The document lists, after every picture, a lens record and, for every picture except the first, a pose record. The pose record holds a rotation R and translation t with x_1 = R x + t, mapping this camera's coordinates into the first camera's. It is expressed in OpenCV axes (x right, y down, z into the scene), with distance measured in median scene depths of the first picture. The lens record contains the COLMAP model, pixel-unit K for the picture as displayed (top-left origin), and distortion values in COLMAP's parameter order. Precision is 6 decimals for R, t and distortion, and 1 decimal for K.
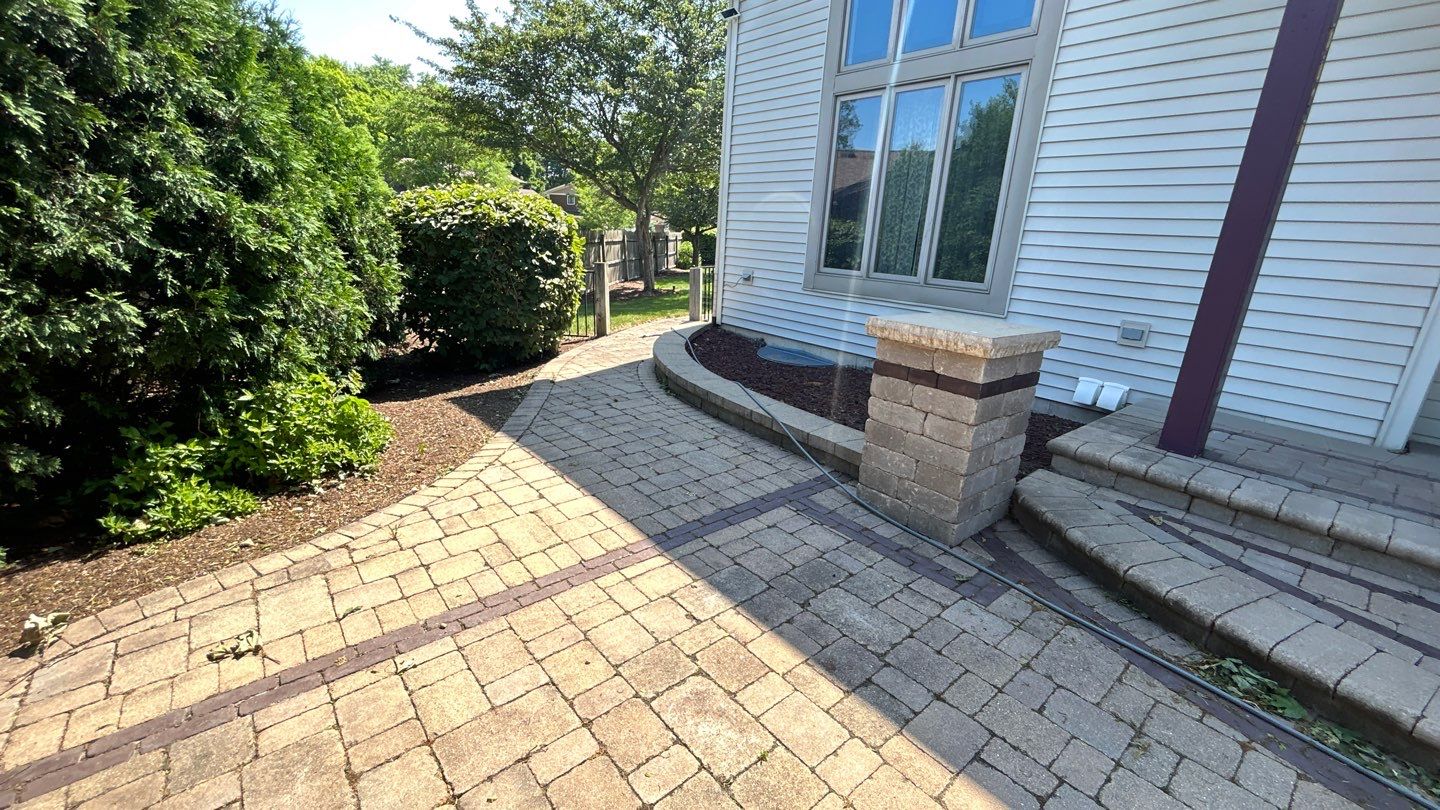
lens RADIAL K [[592.8, 0, 720.0], [0, 592.8, 405.0], [0, 0, 1]] dist [0.004004, 0.004733]
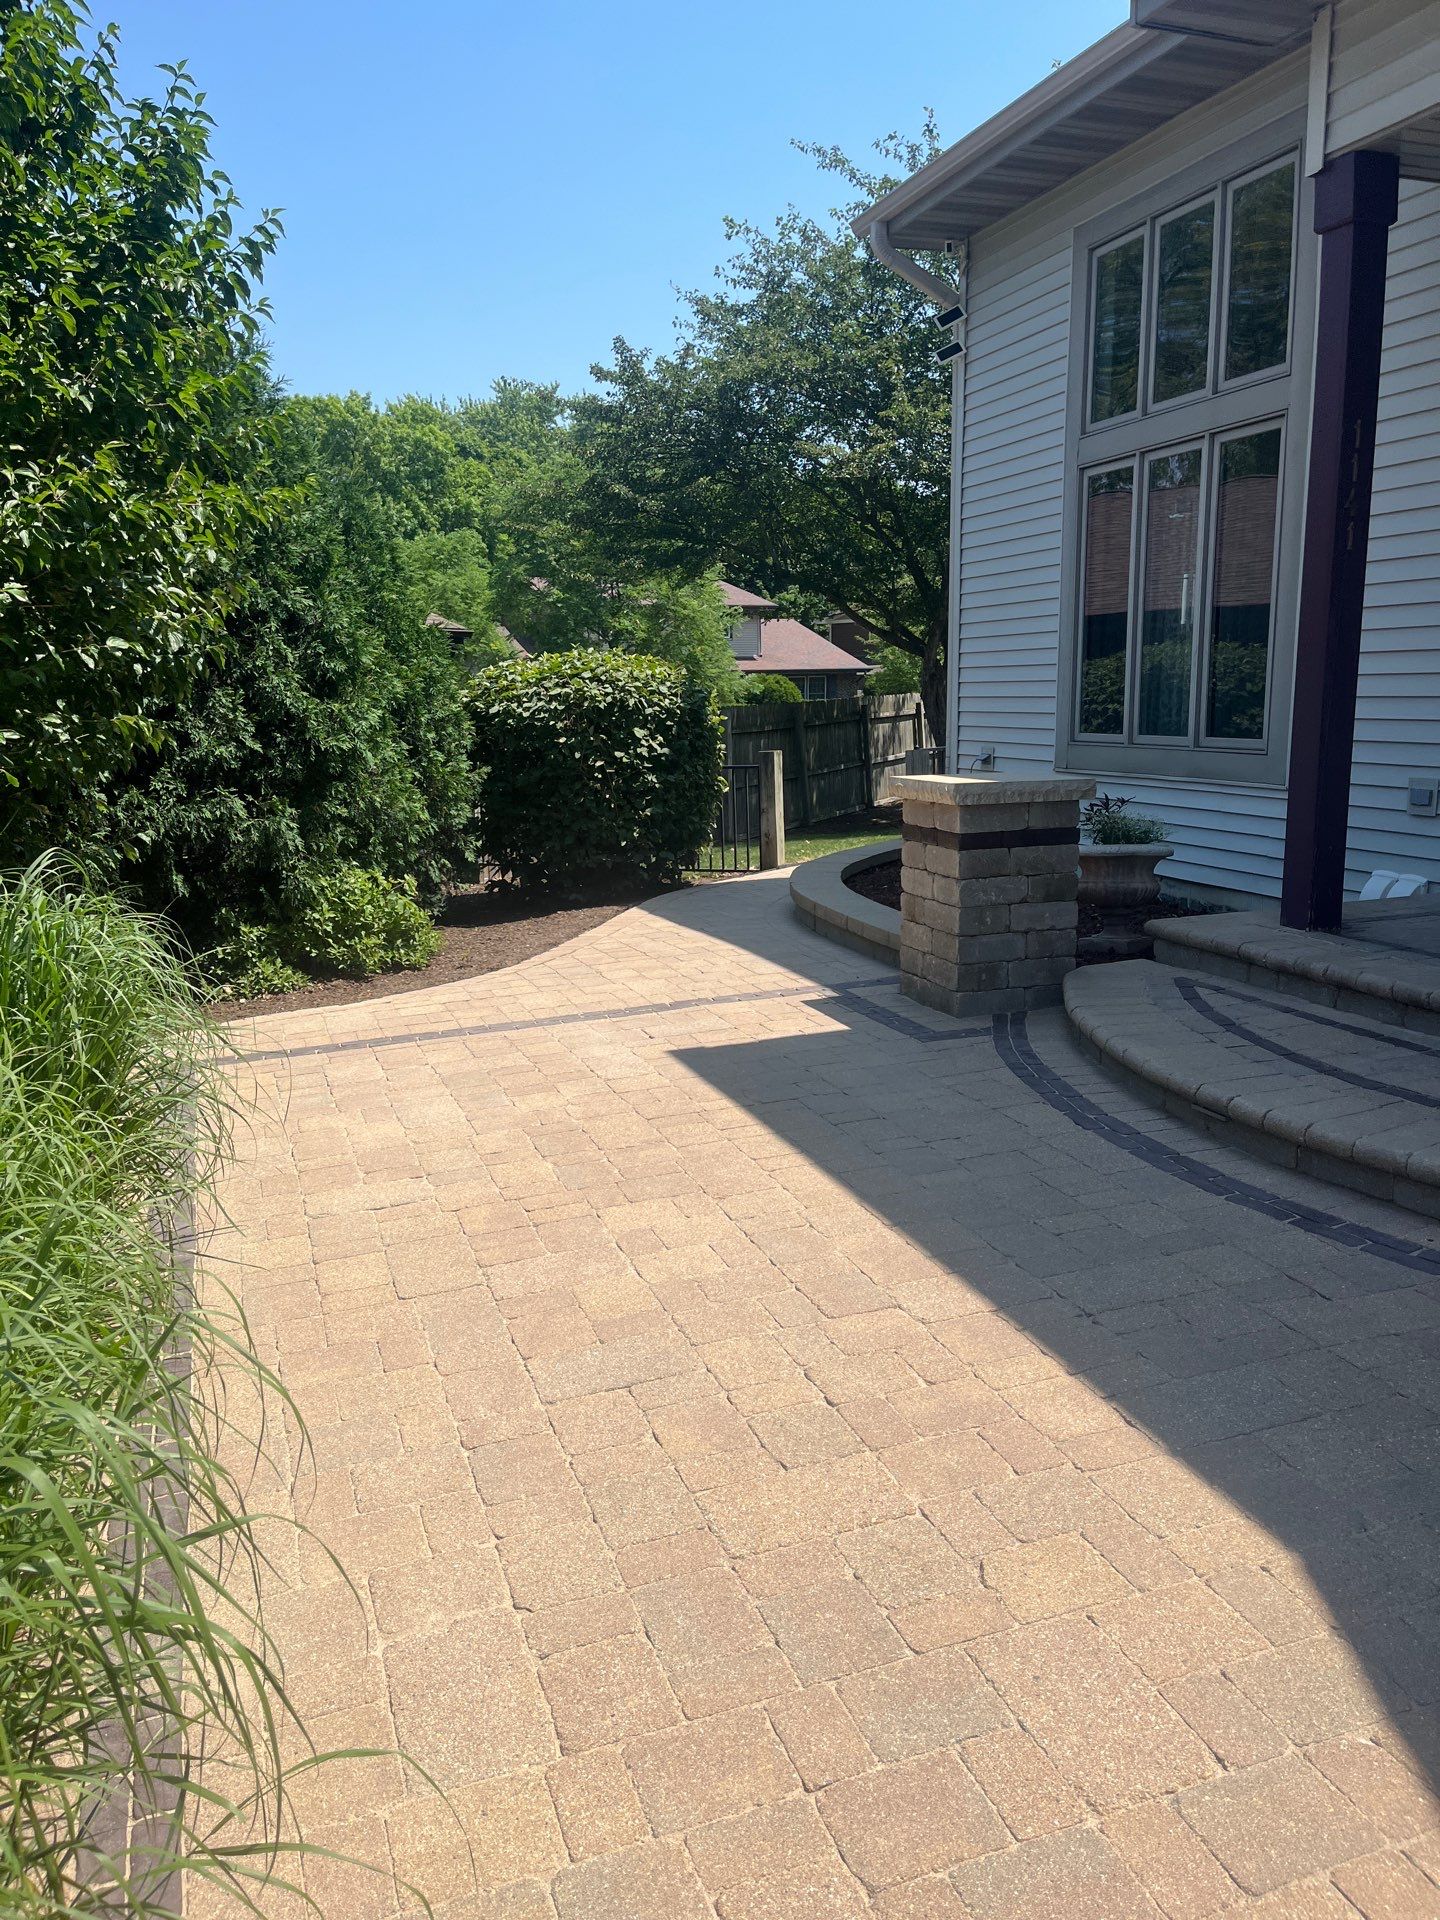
lens RADIAL K [[1475.8, 0, 720.0], [0, 1475.8, 960.0], [0, 0, 1]] dist [0.085036, -0.079610]
pose [[0.935535, -0.008238, -0.353137, 0.493313], [-0.029155, 0.994516, -0.100438, 0.225437], [0.352028, 0.104259, 0.930165, -0.726989]]
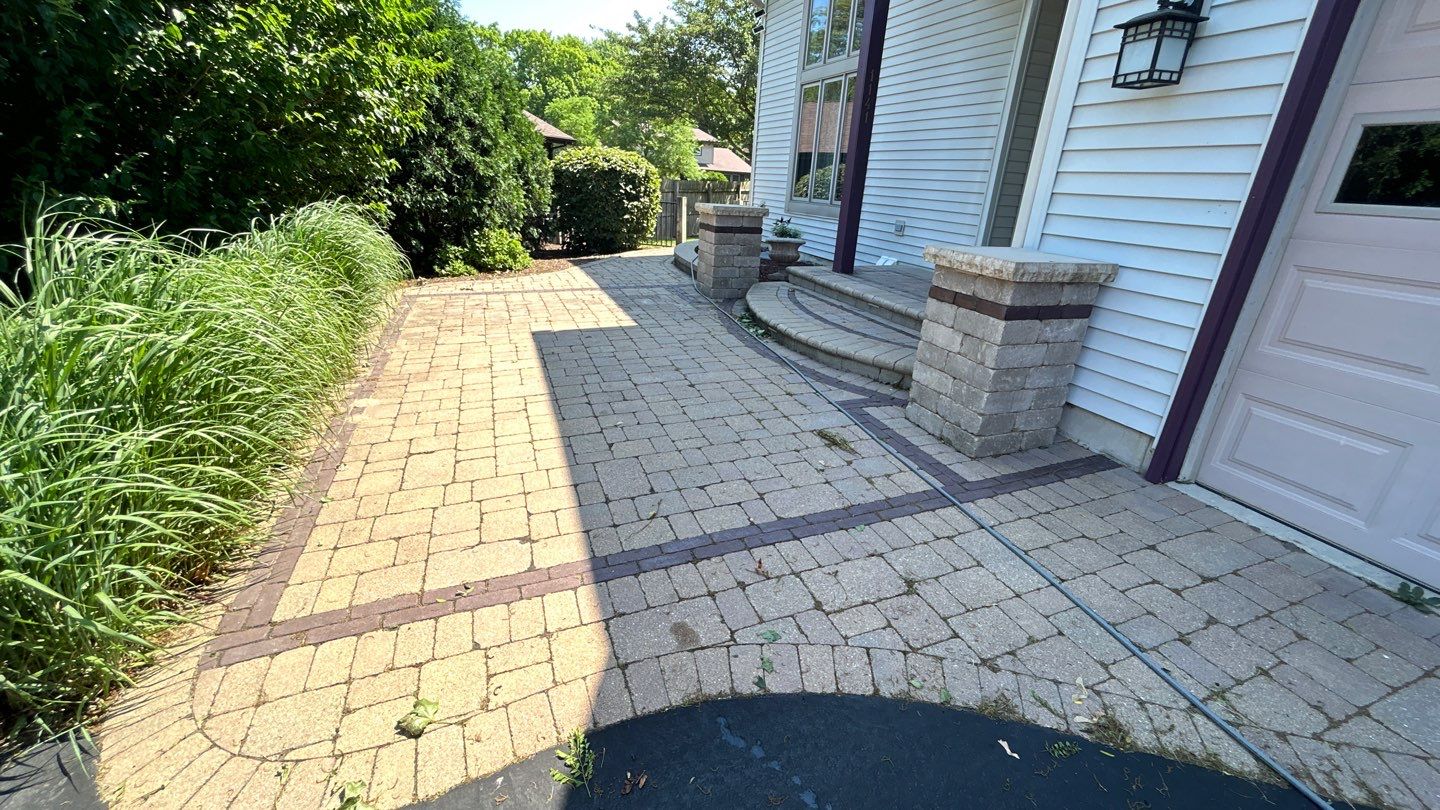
lens RADIAL K [[592.8, 0, 720.0], [0, 592.8, 405.0], [0, 0, 1]] dist [0.004004, 0.004733]
pose [[0.947121, 0.112065, -0.300672, 0.699796], [-0.092616, 0.992624, 0.078225, 0.278668], [0.307220, -0.046241, 0.950514, -0.764921]]
